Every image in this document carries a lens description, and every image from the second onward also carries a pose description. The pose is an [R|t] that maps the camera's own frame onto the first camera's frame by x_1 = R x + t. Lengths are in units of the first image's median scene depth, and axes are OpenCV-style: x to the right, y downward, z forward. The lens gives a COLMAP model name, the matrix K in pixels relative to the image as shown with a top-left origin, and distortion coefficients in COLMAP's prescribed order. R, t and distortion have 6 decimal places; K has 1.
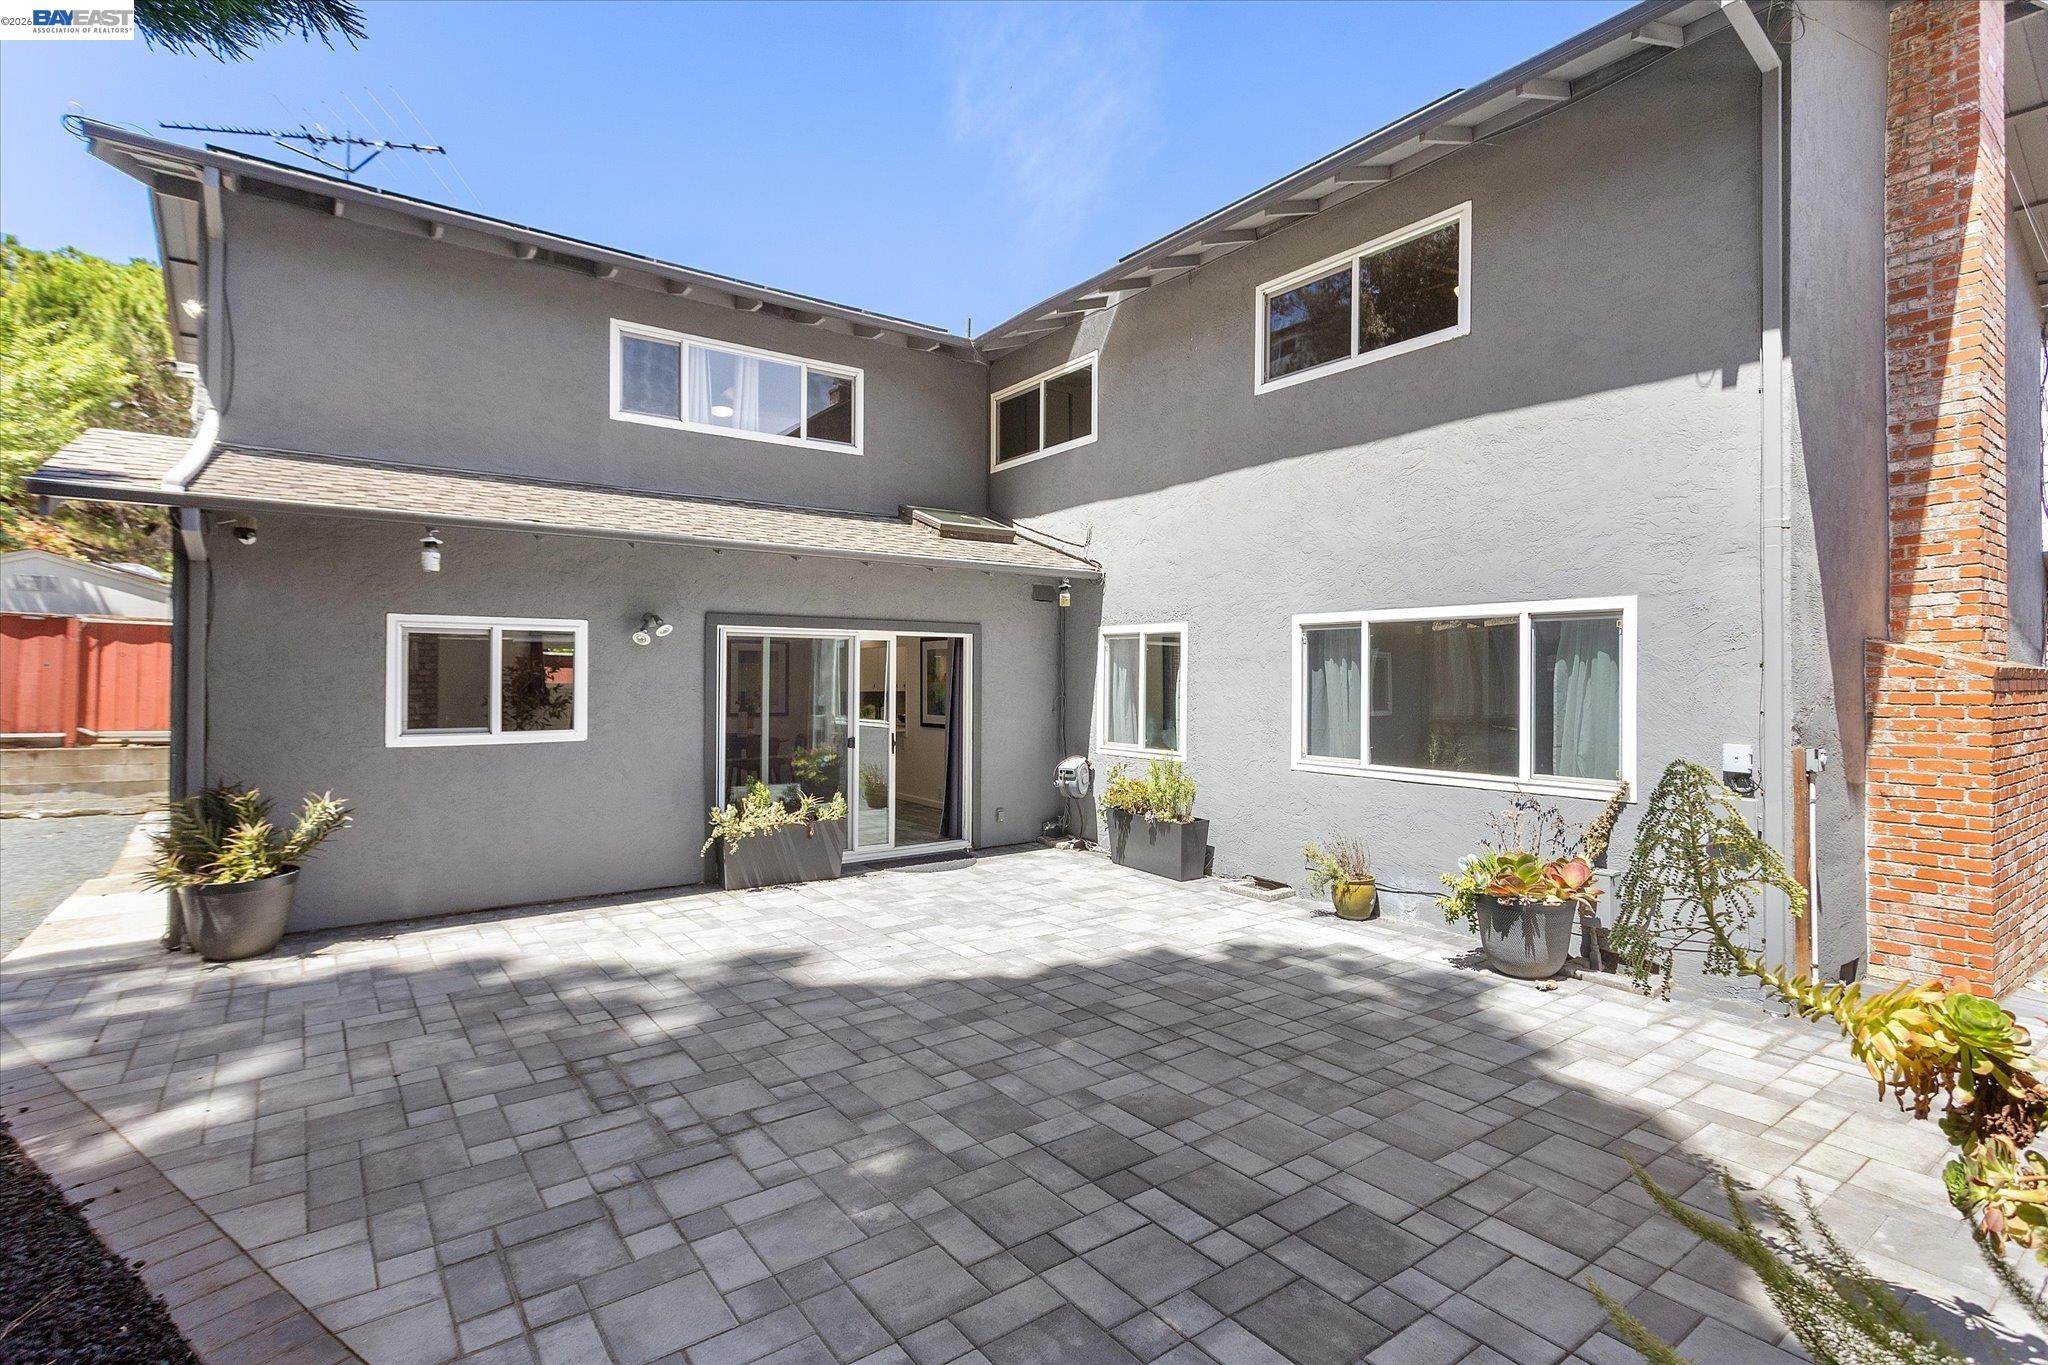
lens RADIAL K [[983.4, 0, 1011.5], [0, 983.4, 666.5], [0, 0, 1]] dist [-0.000835, 0.000827]
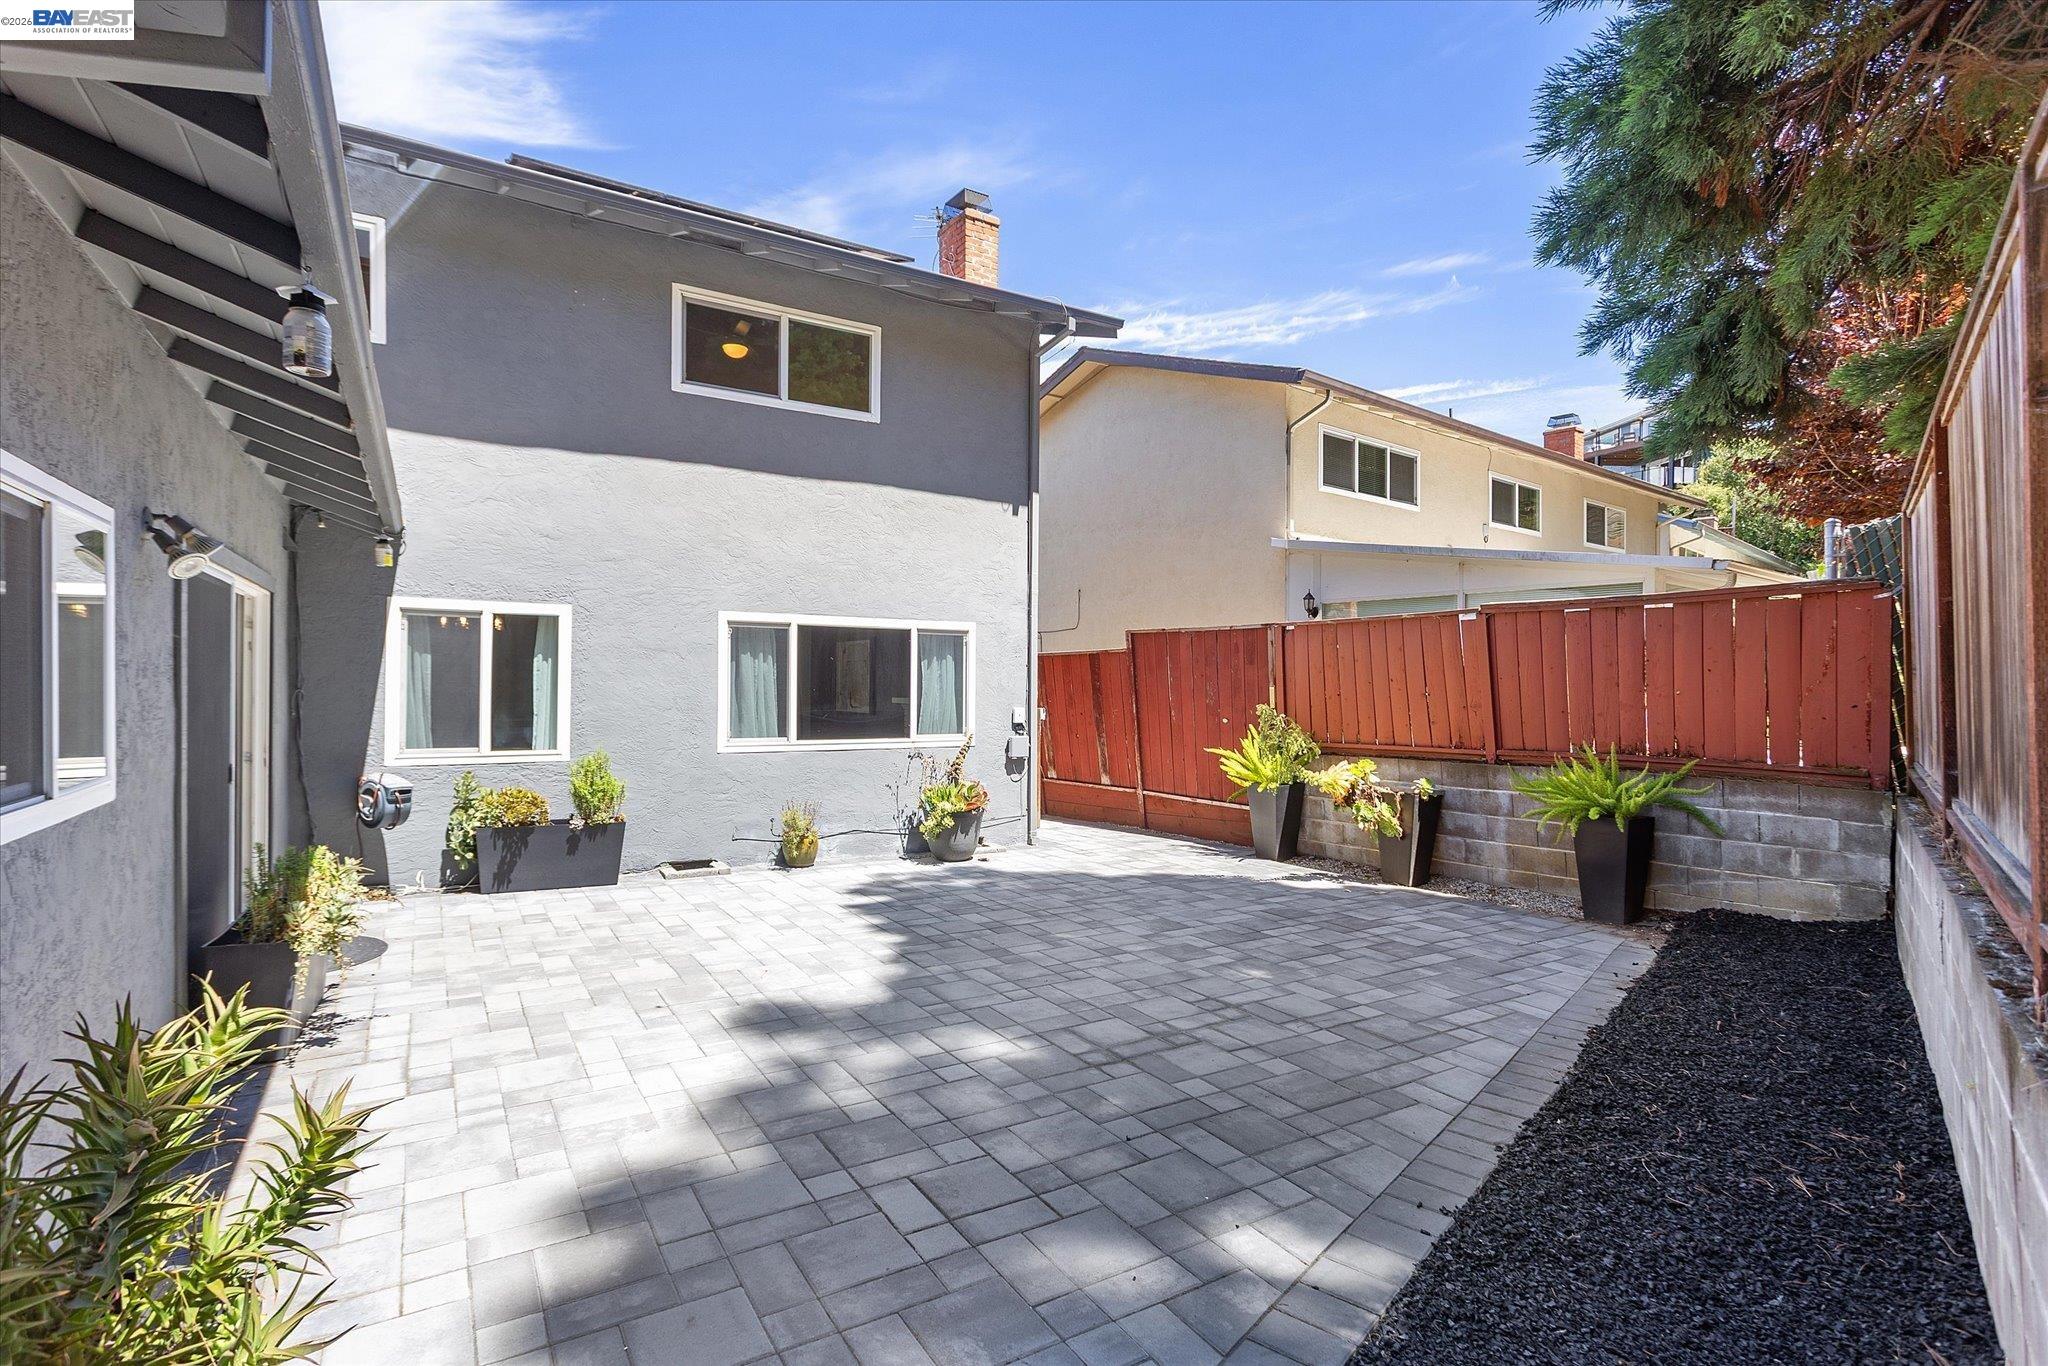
lens RADIAL K [[1002.1, 0, 1069.3], [0, 1002.1, 691.9], [0, 0, 1]] dist [-0.009440, -0.000129]
pose [[0.053942, -0.010365, 0.998490, -1.215201], [-0.019853, 0.999737, 0.011450, 0.025458], [-0.998347, -0.020441, 0.053722, 0.838801]]
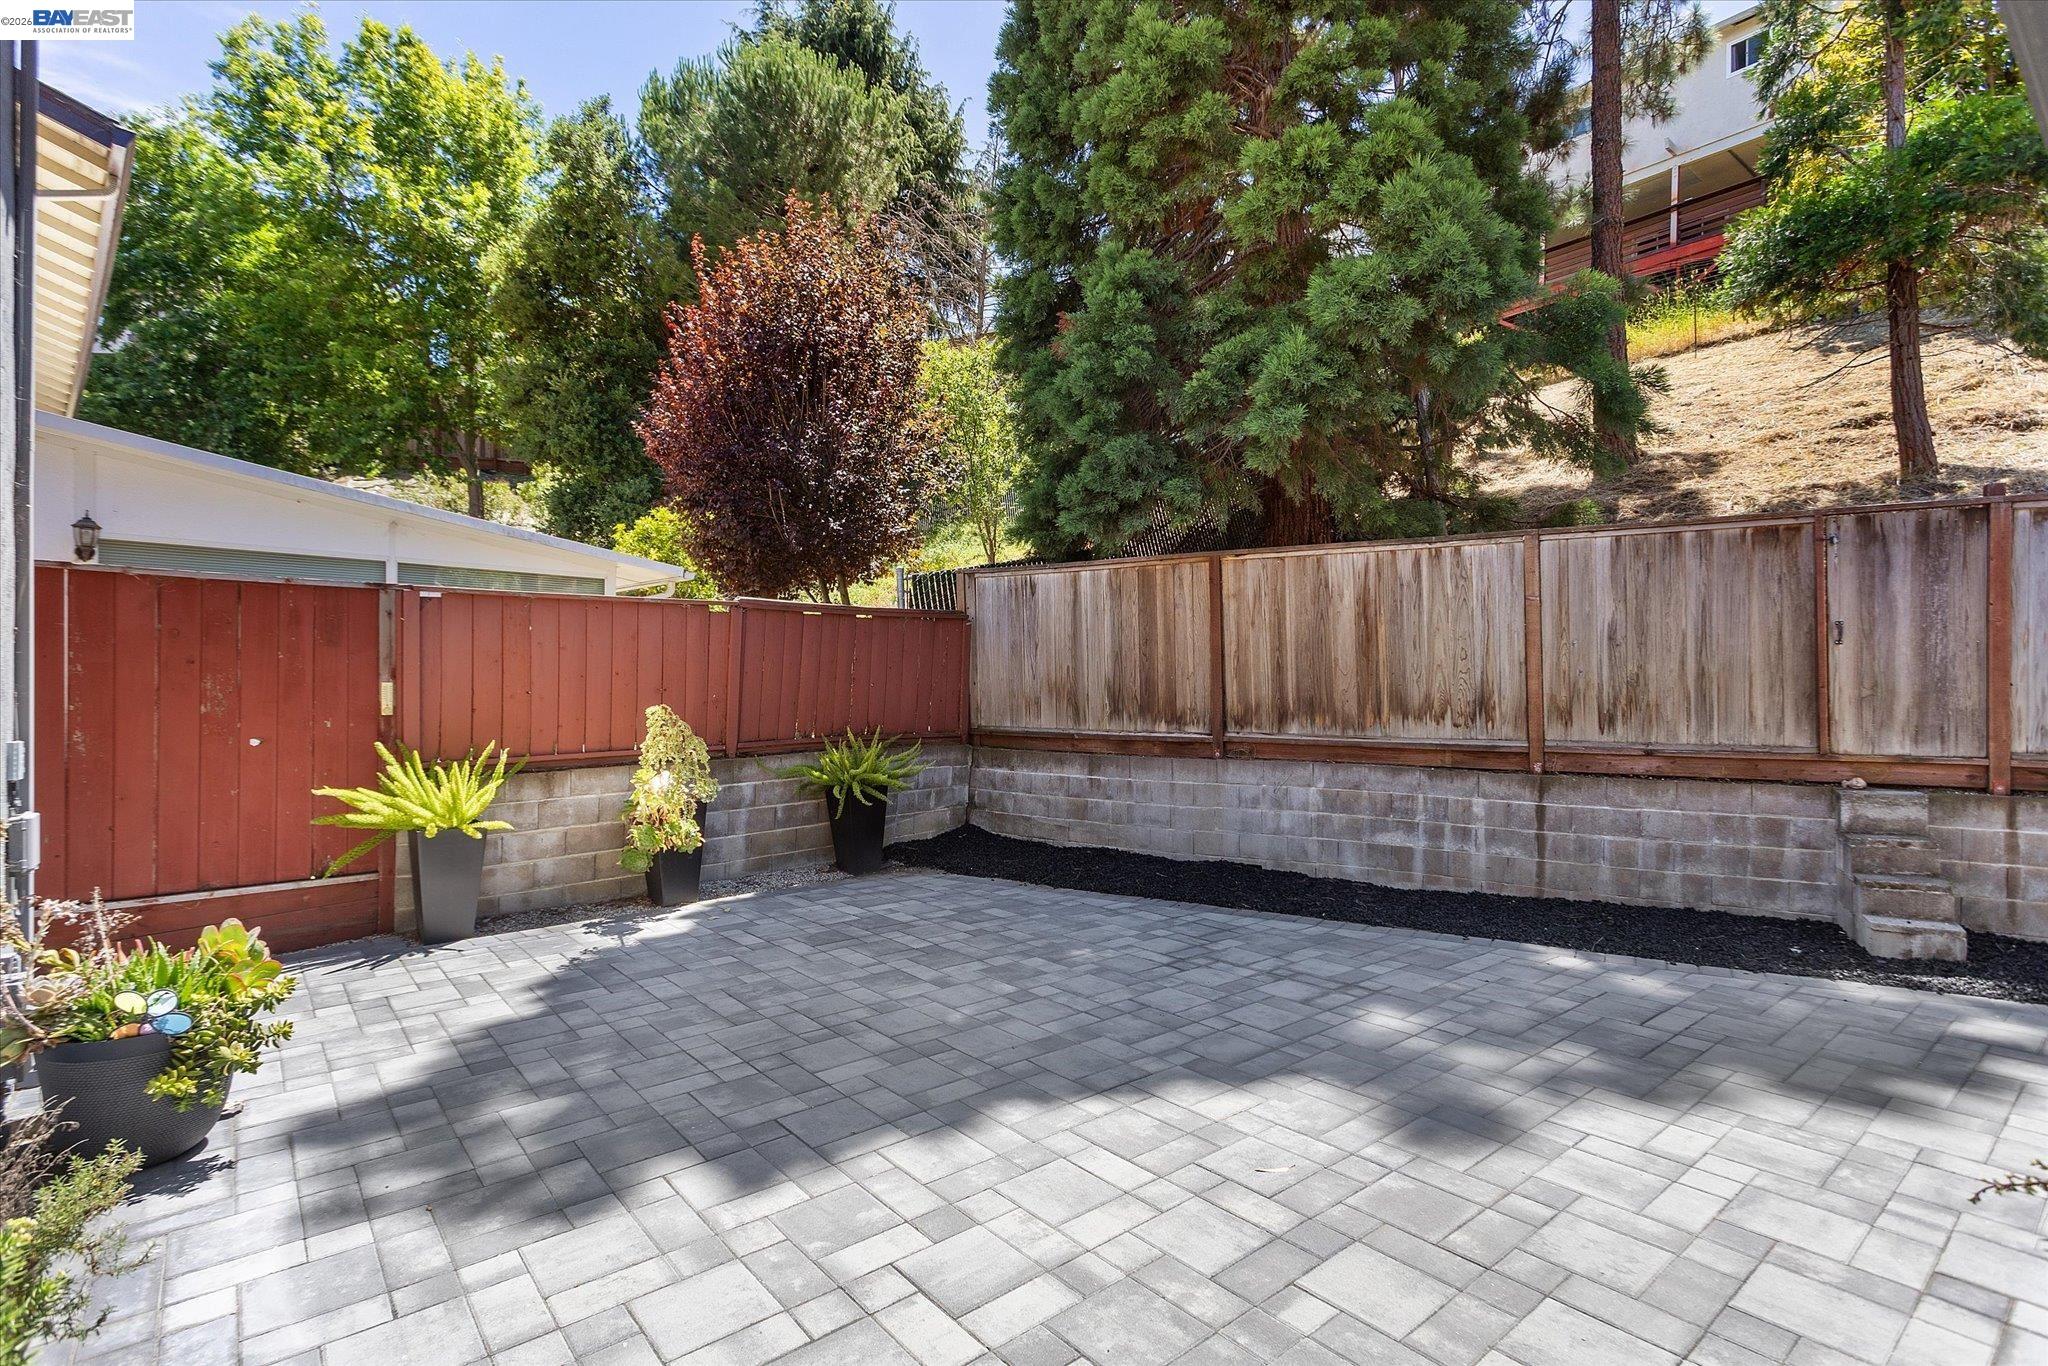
lens RADIAL K [[983.4, 0, 1011.5], [0, 983.4, 667.0], [0, 0, 1]] dist [-0.000835, 0.000827]
pose [[-0.998559, -0.003837, -0.053525, 0.043726], [-0.002295, 0.999581, -0.028842, 0.042384], [0.053613, -0.028678, -0.998150, 1.853366]]
